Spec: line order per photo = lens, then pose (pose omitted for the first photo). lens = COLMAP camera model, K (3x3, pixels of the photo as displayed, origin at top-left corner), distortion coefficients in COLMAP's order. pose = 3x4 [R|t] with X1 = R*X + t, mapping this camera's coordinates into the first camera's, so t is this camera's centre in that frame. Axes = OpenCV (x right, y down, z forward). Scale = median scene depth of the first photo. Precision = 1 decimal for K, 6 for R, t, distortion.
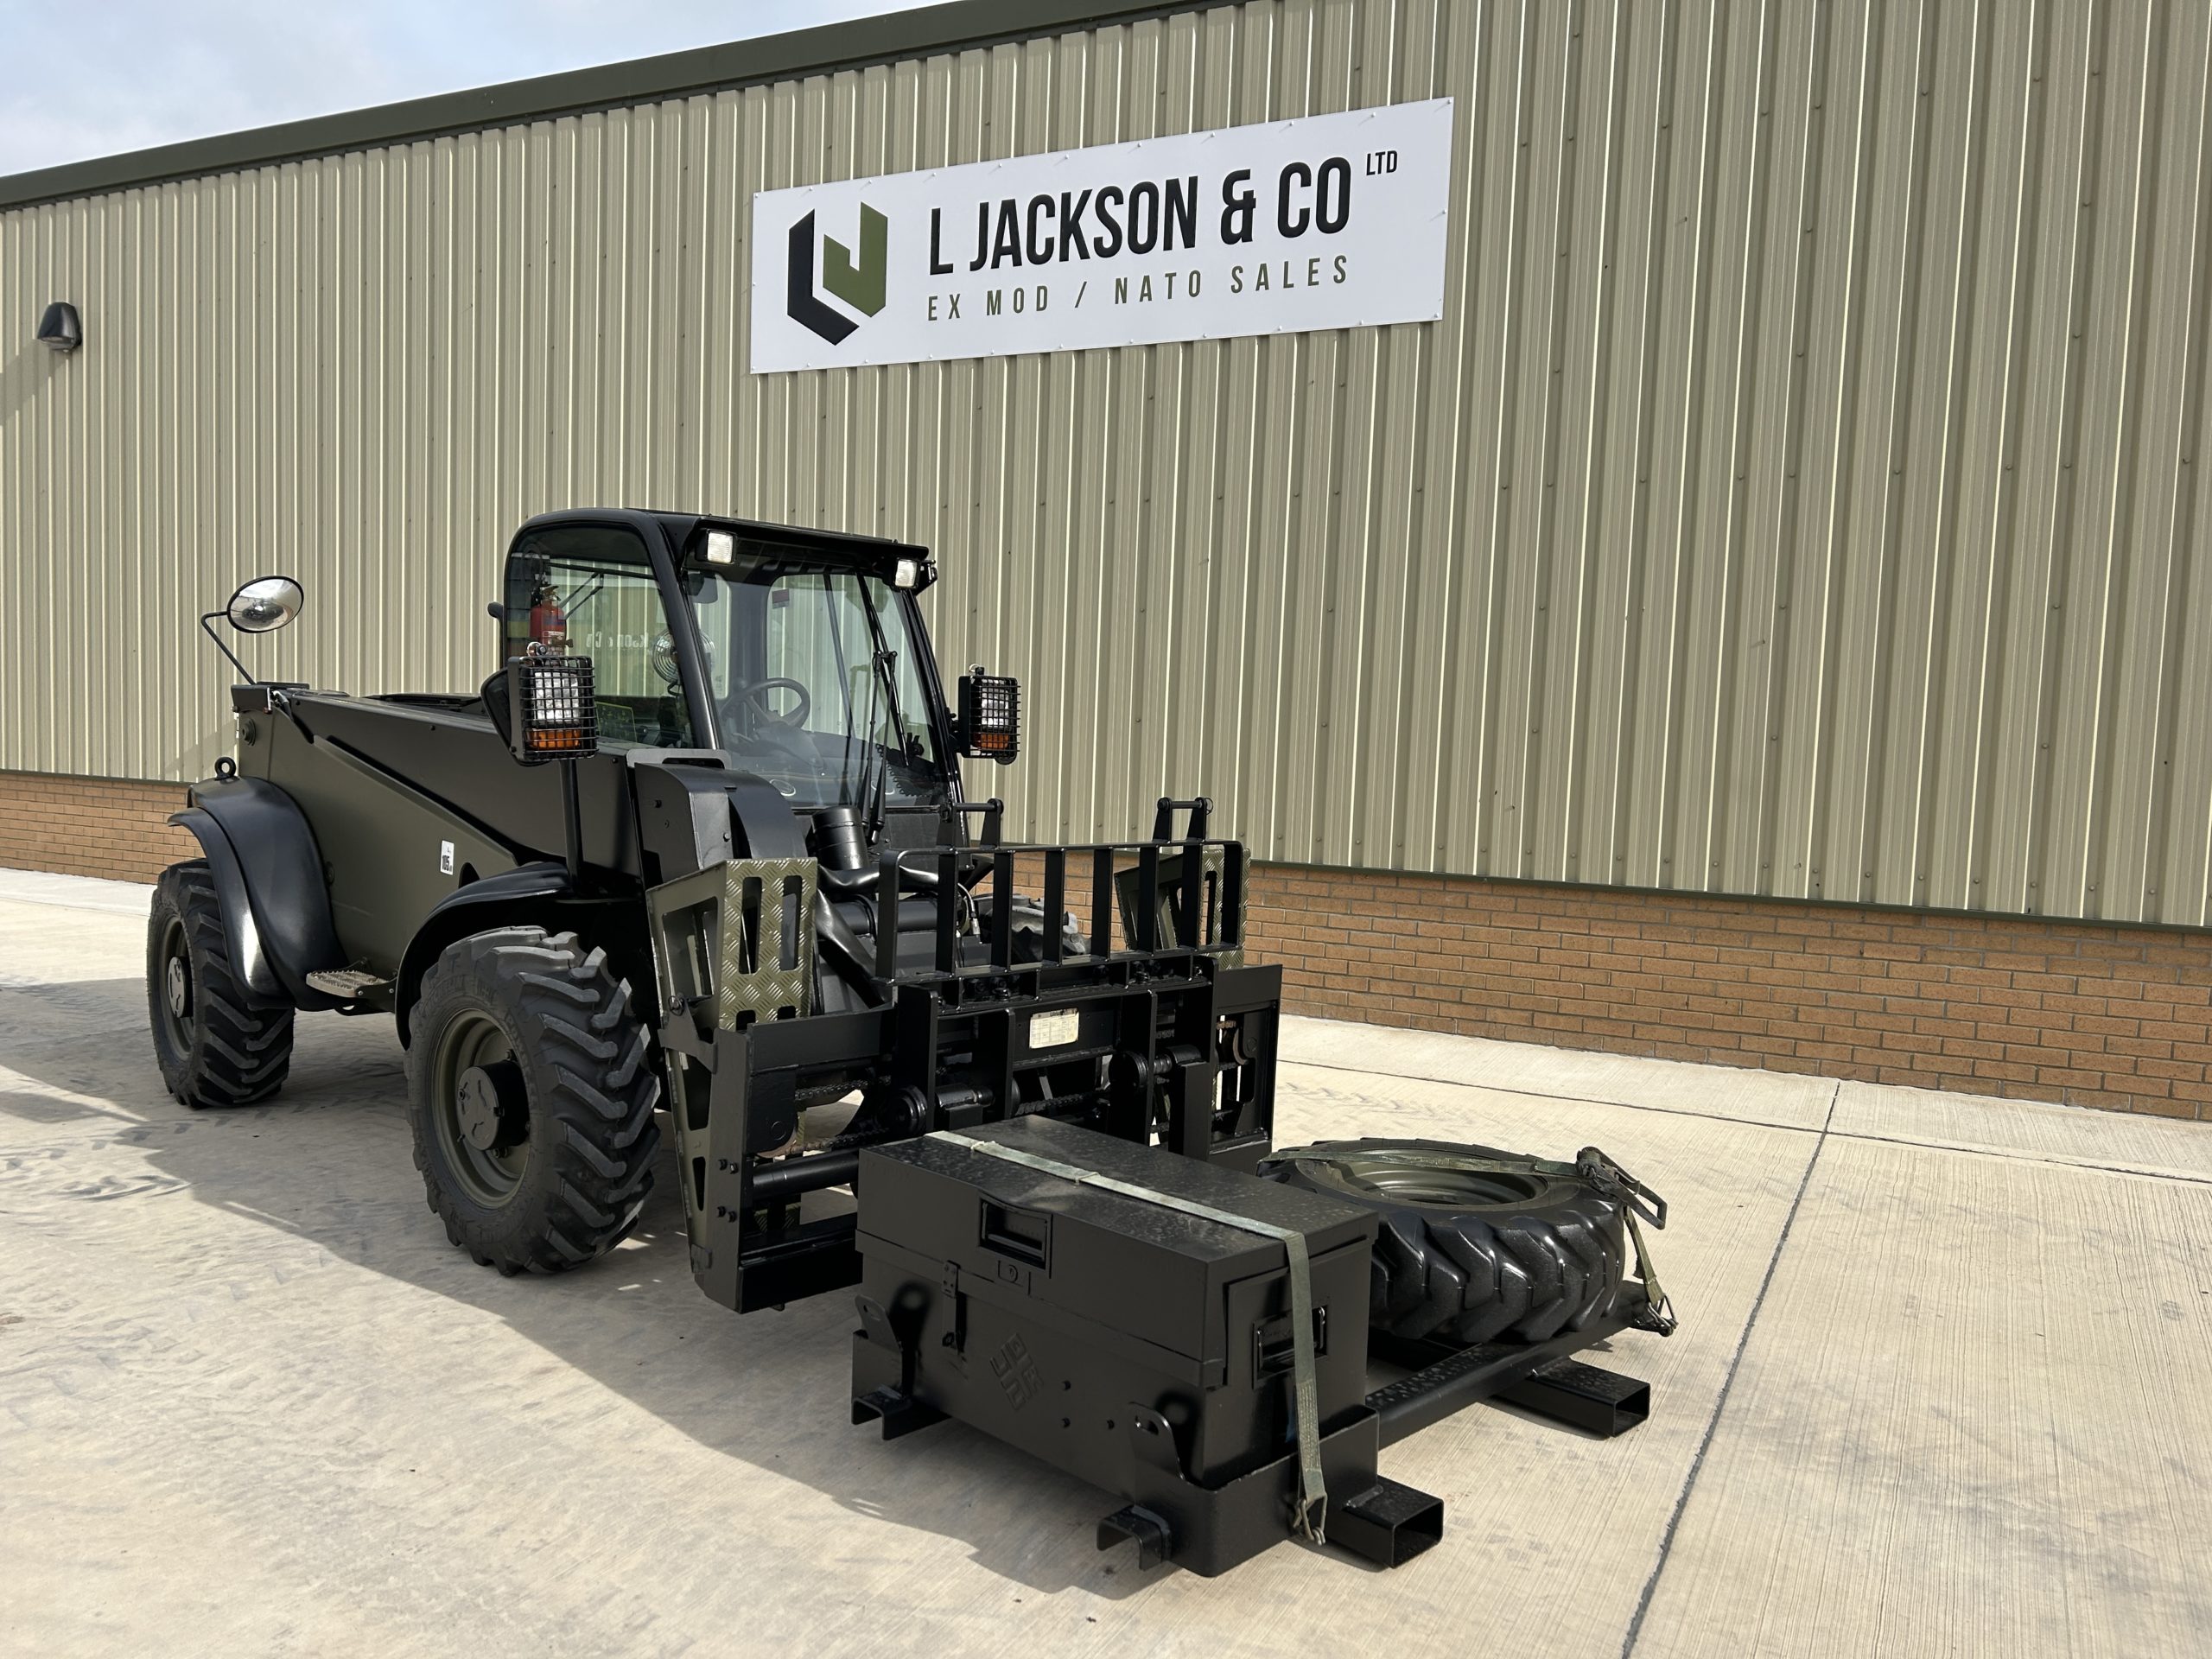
lens RADIAL K [[1661.7, 0, 1094.4], [0, 1661.7, 847.4], [0, 0, 1]] dist [0.059960, -0.063765]
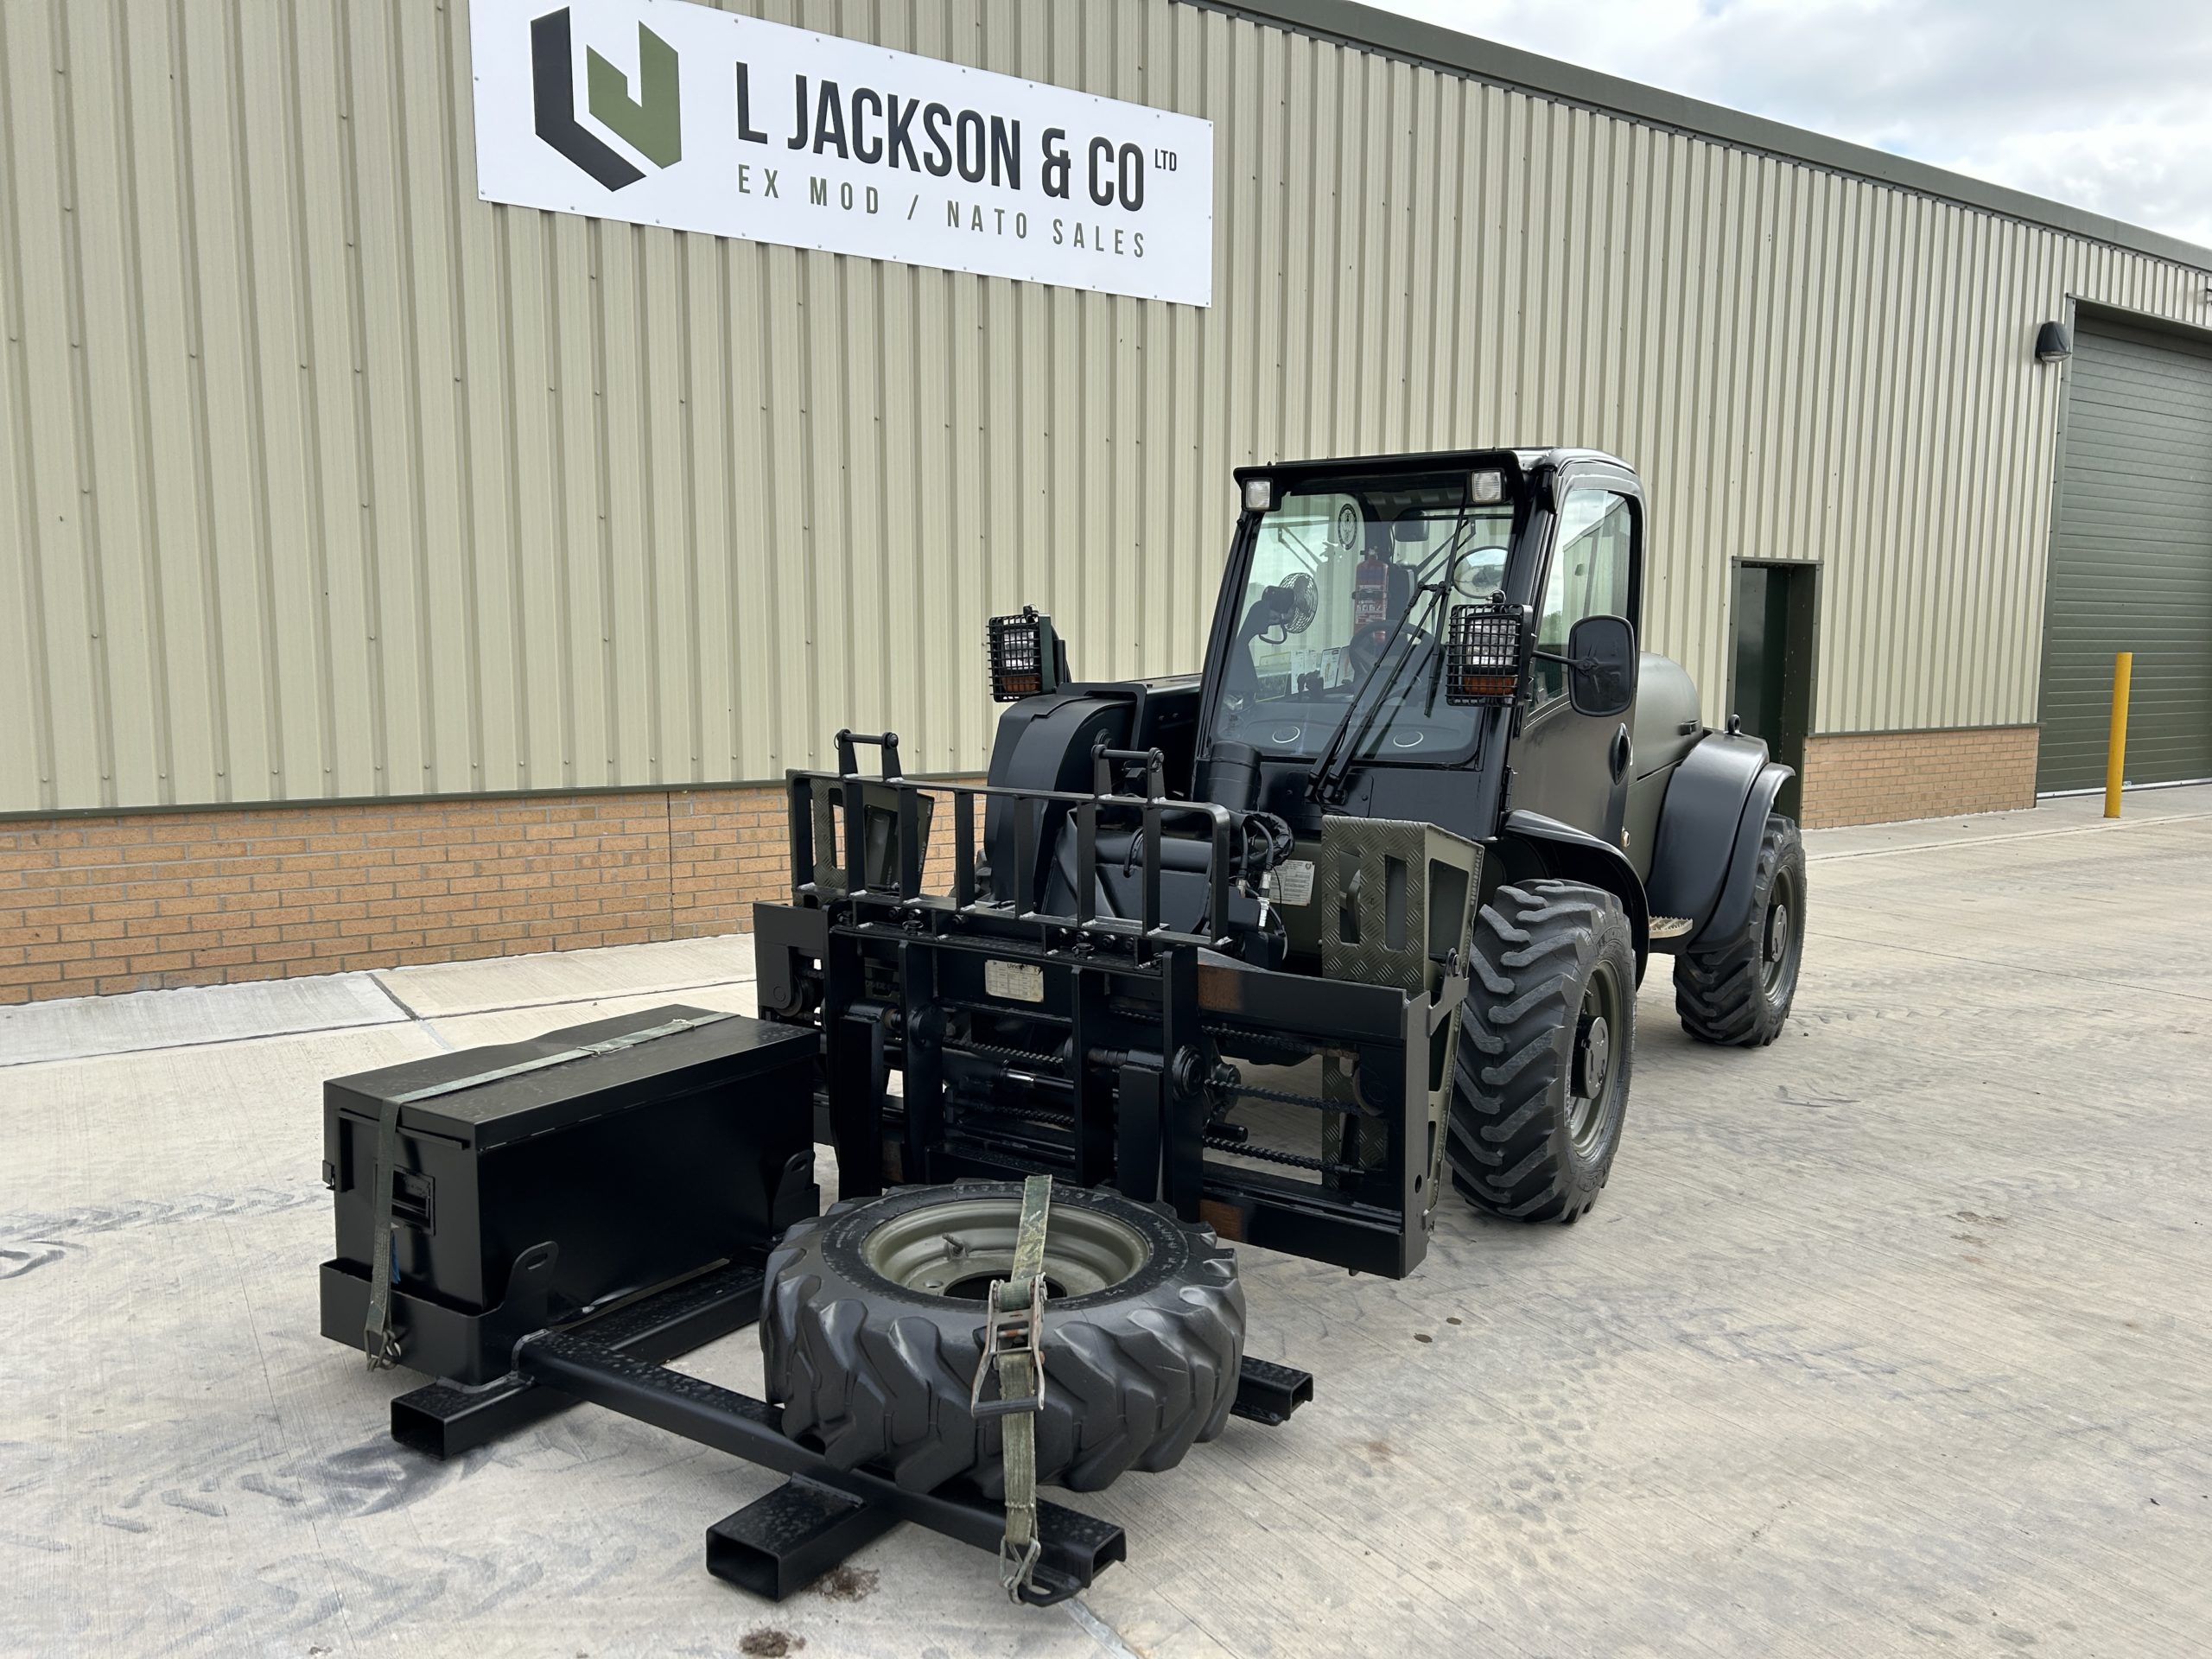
lens RADIAL K [[1661.7, 0, 1096.8], [0, 1661.7, 849.7], [0, 0, 1]] dist [0.059960, -0.063765]
pose [[0.491300, -0.139246, 0.859788, -0.885722], [0.075853, 0.990228, 0.117027, -0.068609], [-0.867681, 0.007722, 0.497061, 0.442148]]
